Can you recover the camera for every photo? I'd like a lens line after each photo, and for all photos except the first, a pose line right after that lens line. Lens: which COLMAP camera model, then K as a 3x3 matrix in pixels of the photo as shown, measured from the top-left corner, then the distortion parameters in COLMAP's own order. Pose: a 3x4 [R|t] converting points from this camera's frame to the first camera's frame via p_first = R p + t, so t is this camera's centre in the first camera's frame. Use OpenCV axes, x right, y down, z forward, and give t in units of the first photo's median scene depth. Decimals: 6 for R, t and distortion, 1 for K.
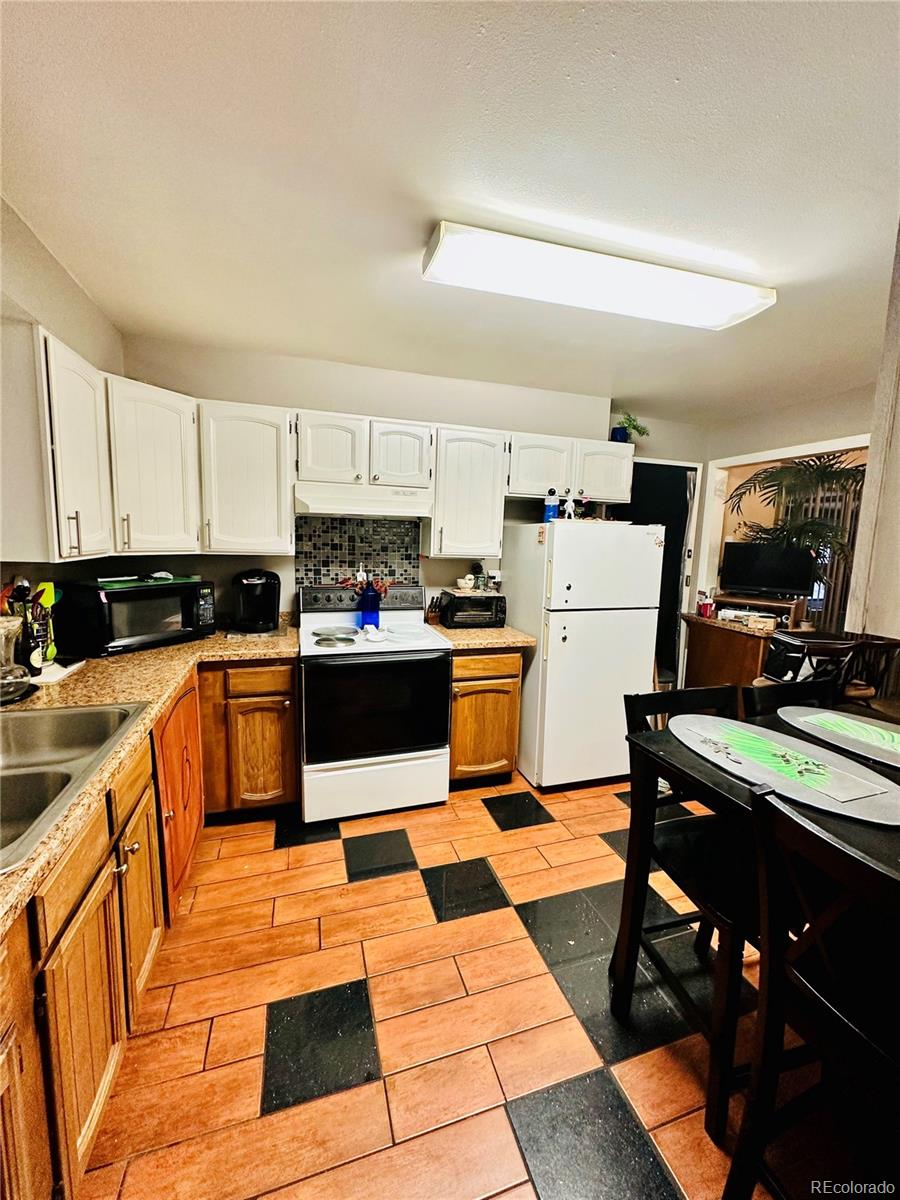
lens RADIAL K [[477.7, 0, 450.0], [0, 477.7, 600.0], [0, 0, 1]] dist [0.000114, -0.000094]
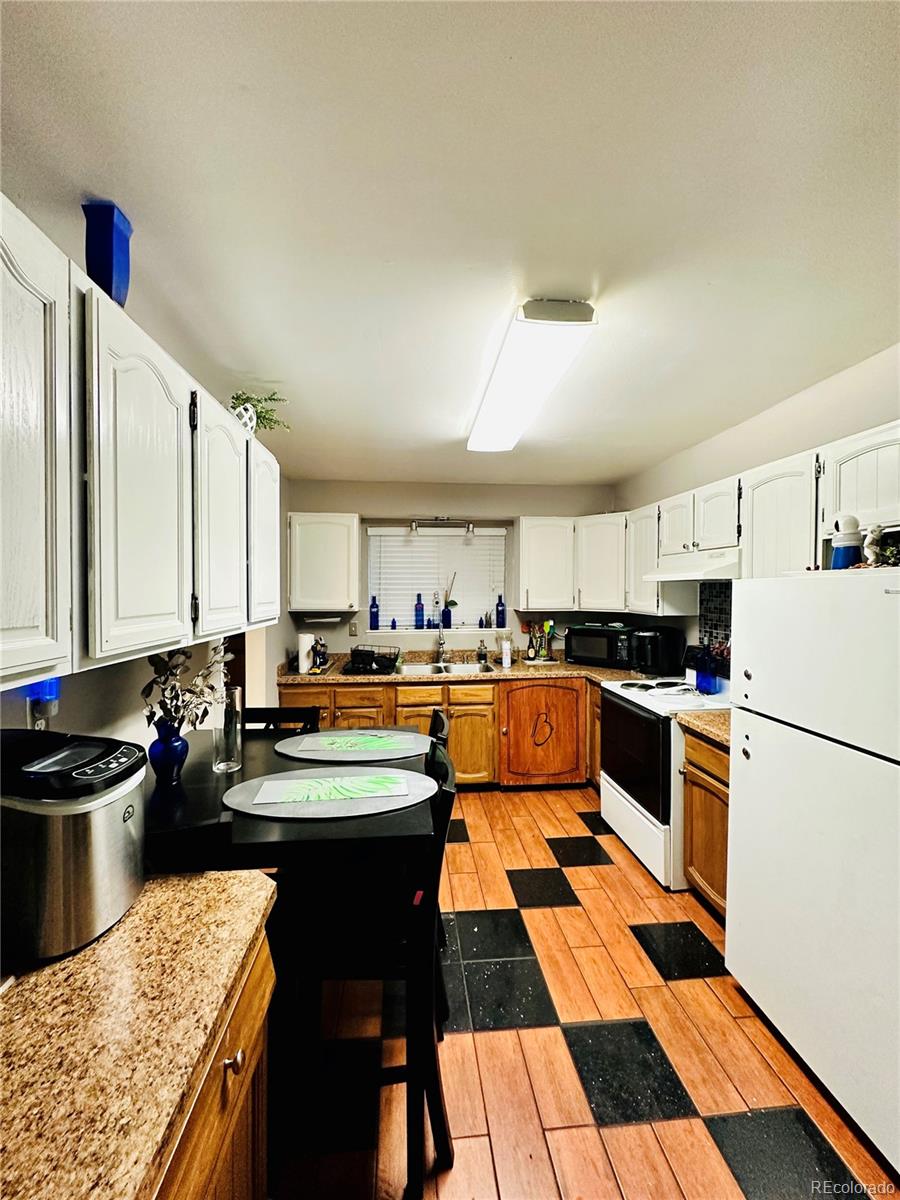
lens RADIAL K [[482.1, 0, 450.0], [0, 482.1, 600.0], [0, 0, 1]] dist [0.000822, 0.000063]
pose [[-0.217971, -0.004766, -0.975944, 1.024210], [-0.138018, 0.990089, 0.025990, -0.093287], [0.966147, 0.140363, -0.216469, 0.756765]]
